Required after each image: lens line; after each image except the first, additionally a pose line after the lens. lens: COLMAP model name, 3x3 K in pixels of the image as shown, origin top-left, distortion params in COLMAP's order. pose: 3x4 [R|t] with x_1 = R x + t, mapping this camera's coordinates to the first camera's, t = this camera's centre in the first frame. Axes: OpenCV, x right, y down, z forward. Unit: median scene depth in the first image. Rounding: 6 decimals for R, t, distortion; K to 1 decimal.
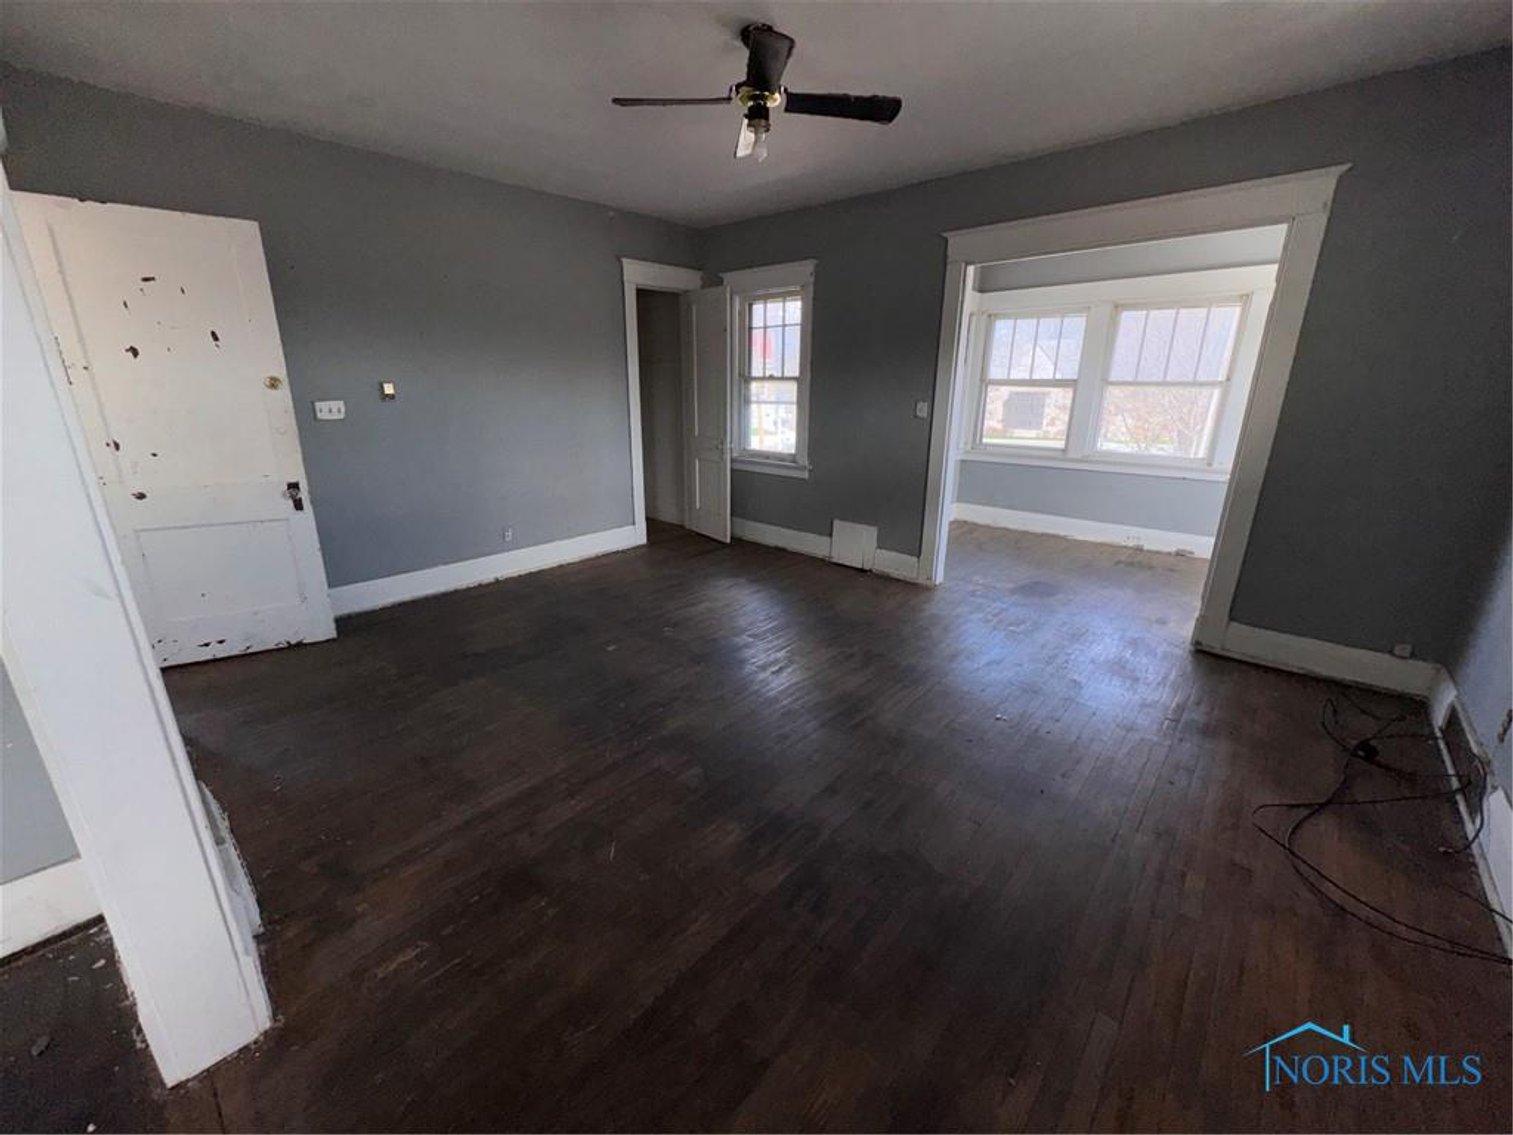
lens RADIAL K [[602.7, 0, 755.2], [0, 602.7, 568.9], [0, 0, 1]] dist [0.002338, -0.001732]
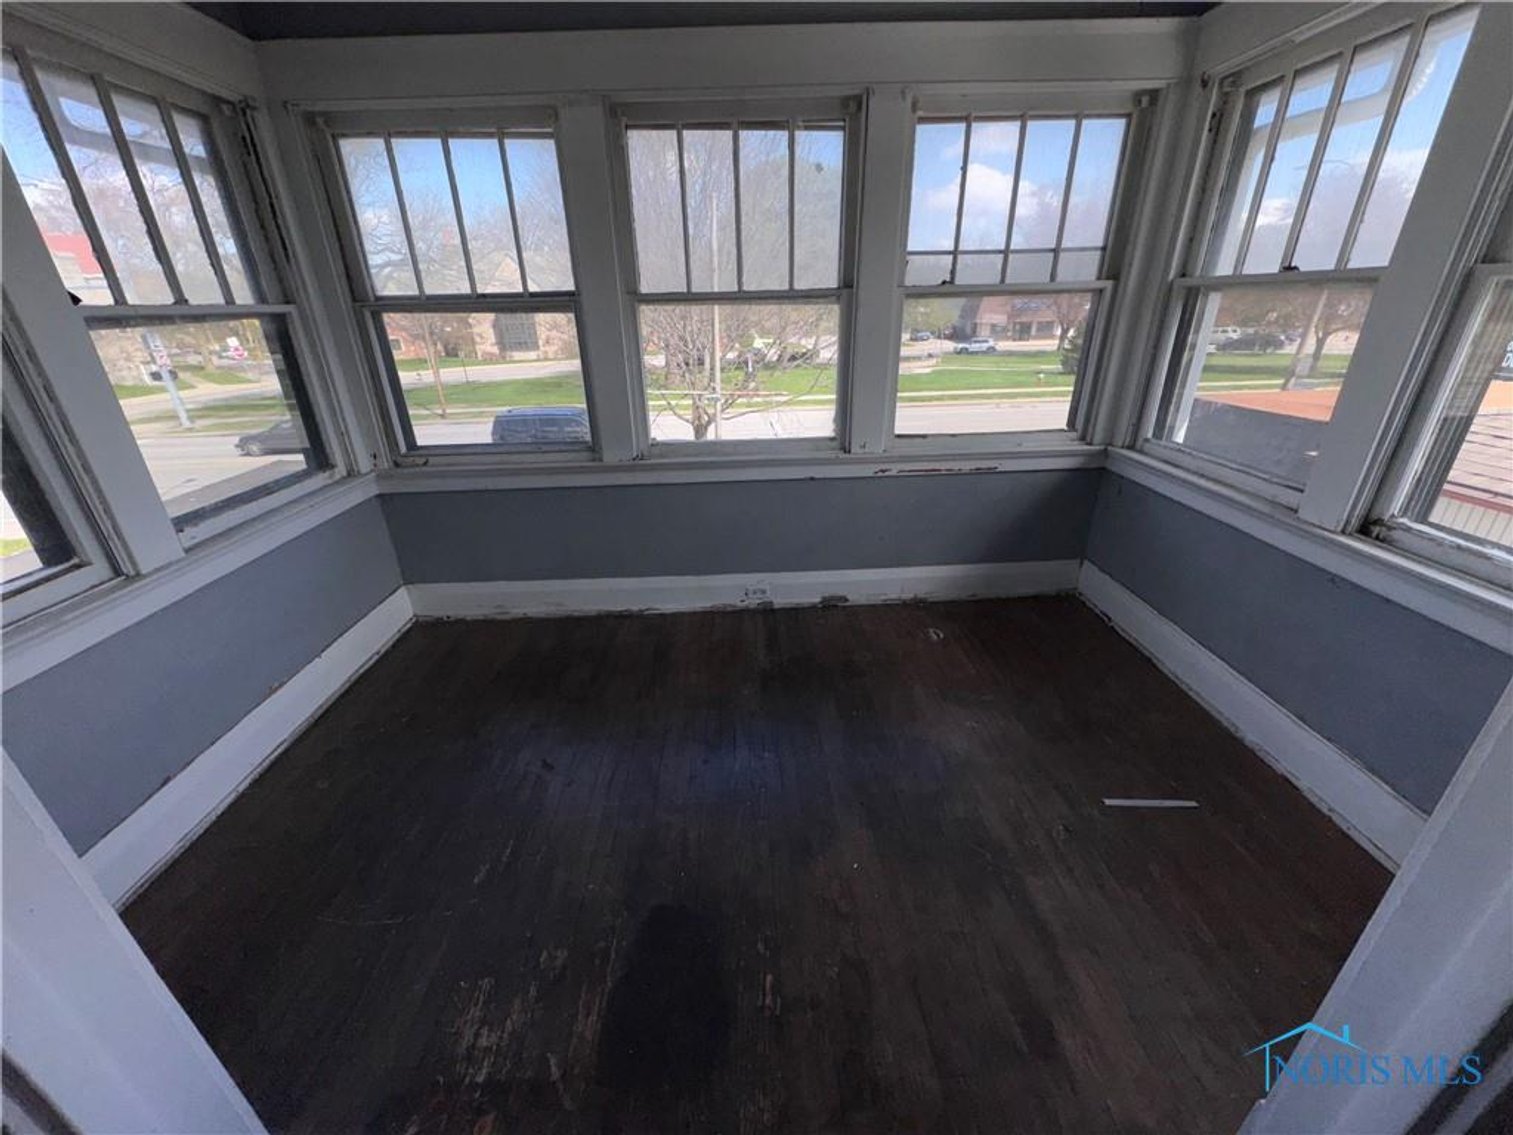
lens RADIAL K [[602.7, 0, 759.6], [0, 602.7, 568.8], [0, 0, 1]] dist [0.002338, -0.001732]
pose [[0.719880, -0.304516, 0.623733, 0.286267], [0.228919, 0.952505, 0.200822, -0.174719], [-0.655263, -0.001784, 0.755399, 0.565110]]
